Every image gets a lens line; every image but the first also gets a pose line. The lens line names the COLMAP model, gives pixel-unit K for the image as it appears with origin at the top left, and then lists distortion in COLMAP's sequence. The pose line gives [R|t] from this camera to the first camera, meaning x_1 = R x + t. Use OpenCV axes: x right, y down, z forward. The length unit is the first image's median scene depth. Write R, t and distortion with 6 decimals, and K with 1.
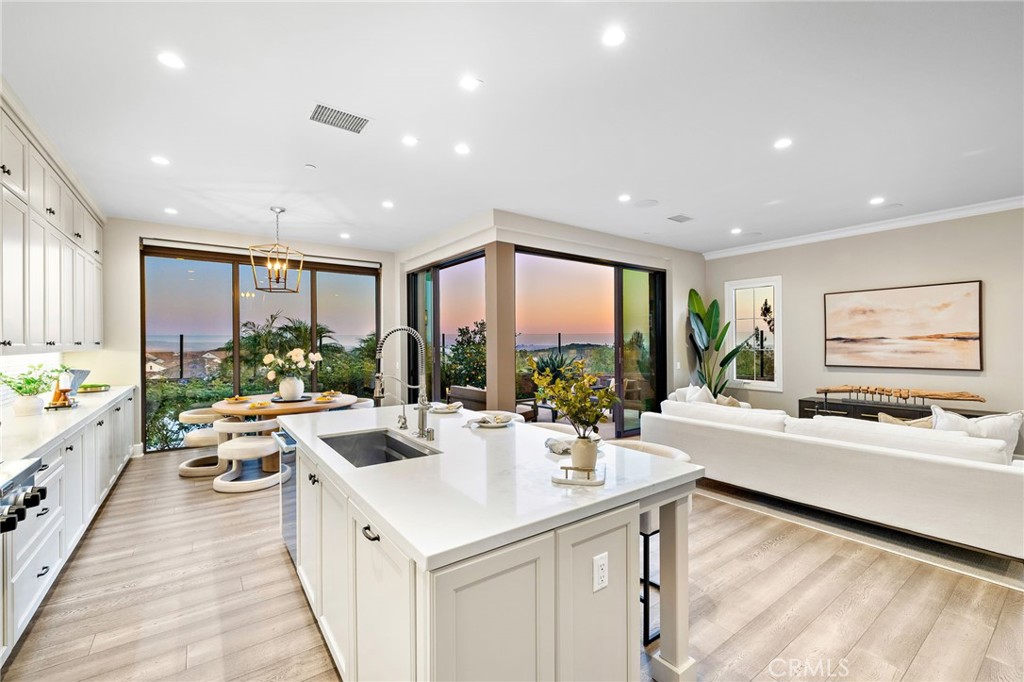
lens RADIAL K [[431.1, 0, 516.7], [0, 431.1, 343.0], [0, 0, 1]] dist [0.001235, 0.000215]
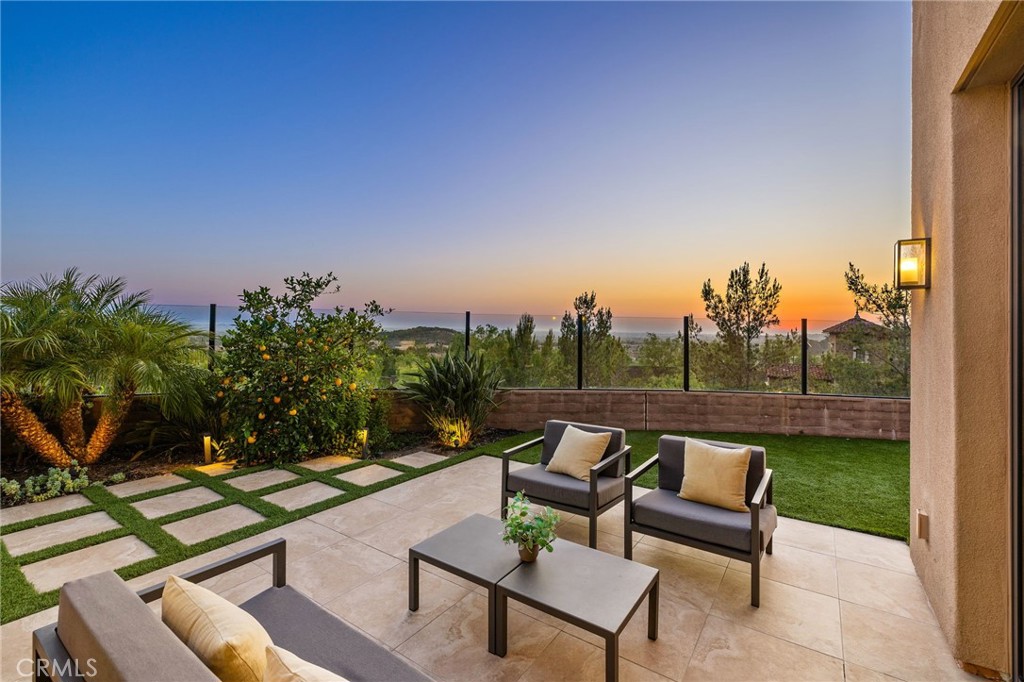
lens RADIAL K [[446.5, 0, 514.2], [0, 446.5, 321.4], [0, 0, 1]] dist [-0.000001, 0.000055]
pose [[0.943678, 0.028975, 0.329593, -0.074455], [-0.025272, 0.999560, -0.015516, -0.012059], [-0.329898, 0.006313, 0.943996, 1.292728]]
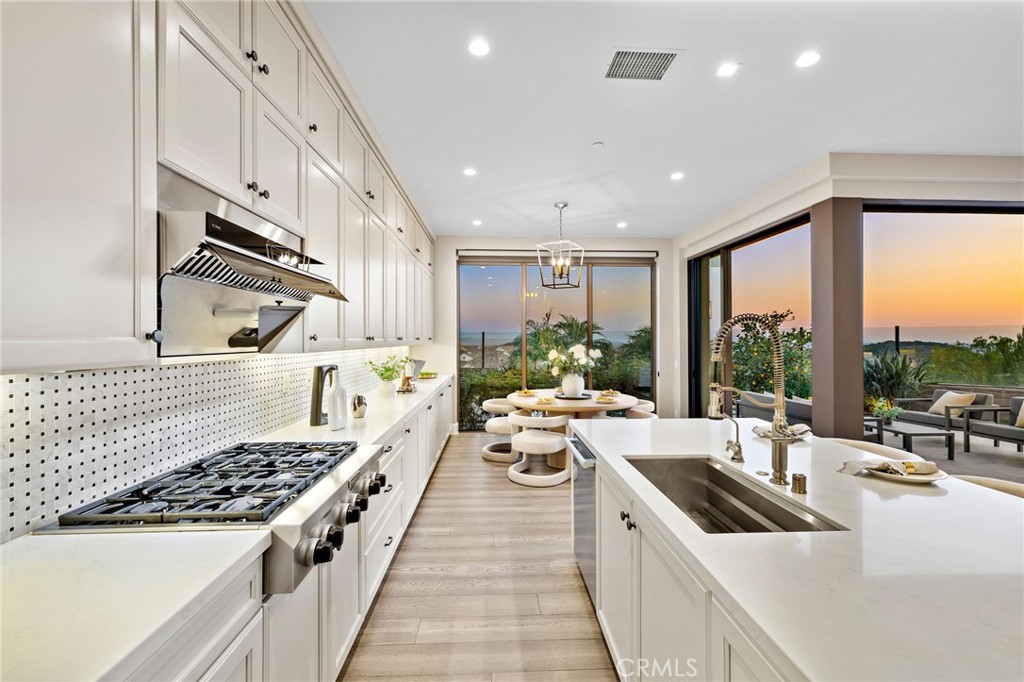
lens RADIAL K [[428.7, 0, 512.0], [0, 428.7, 341.0], [0, 0, 1]] dist [-0.000091, 0.000013]
pose [[0.829939, 0.004715, -0.557834, -0.099479], [-0.002660, 0.999986, 0.004496, 0.000737], [0.557847, -0.002248, 0.829941, 0.120557]]
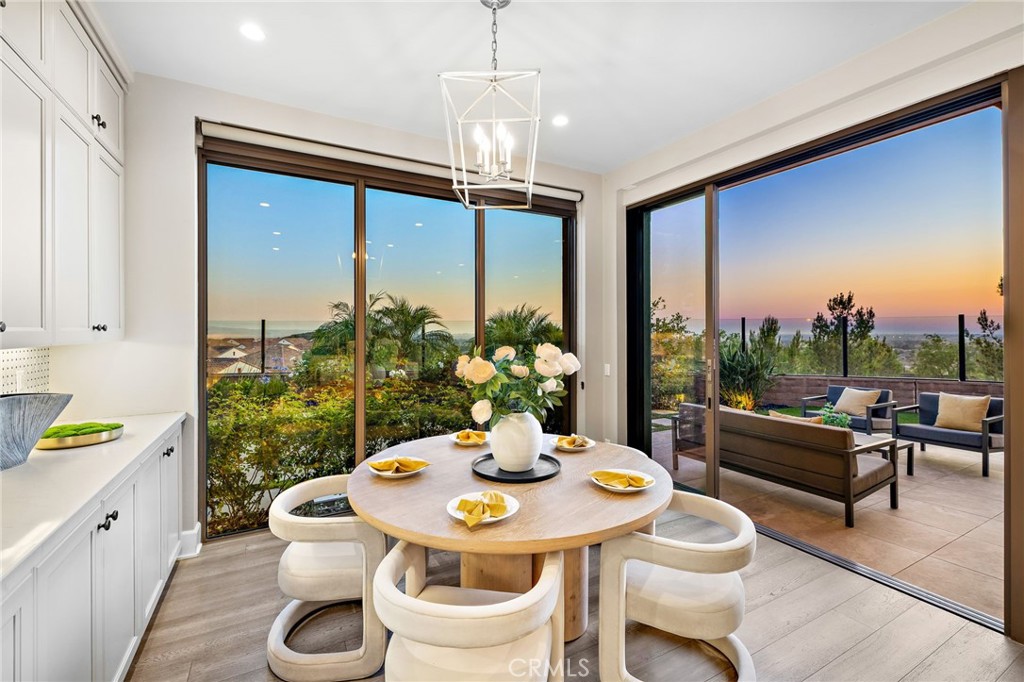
lens RADIAL K [[436.7, 0, 514.2], [0, 436.7, 332.2], [0, 0, 1]] dist [0.001500, 0.000331]
pose [[0.990990, 0.004018, -0.133874, -0.503174], [-0.003724, 0.999990, 0.002440, 0.002057], [0.133882, -0.001919, 0.990995, 0.627793]]
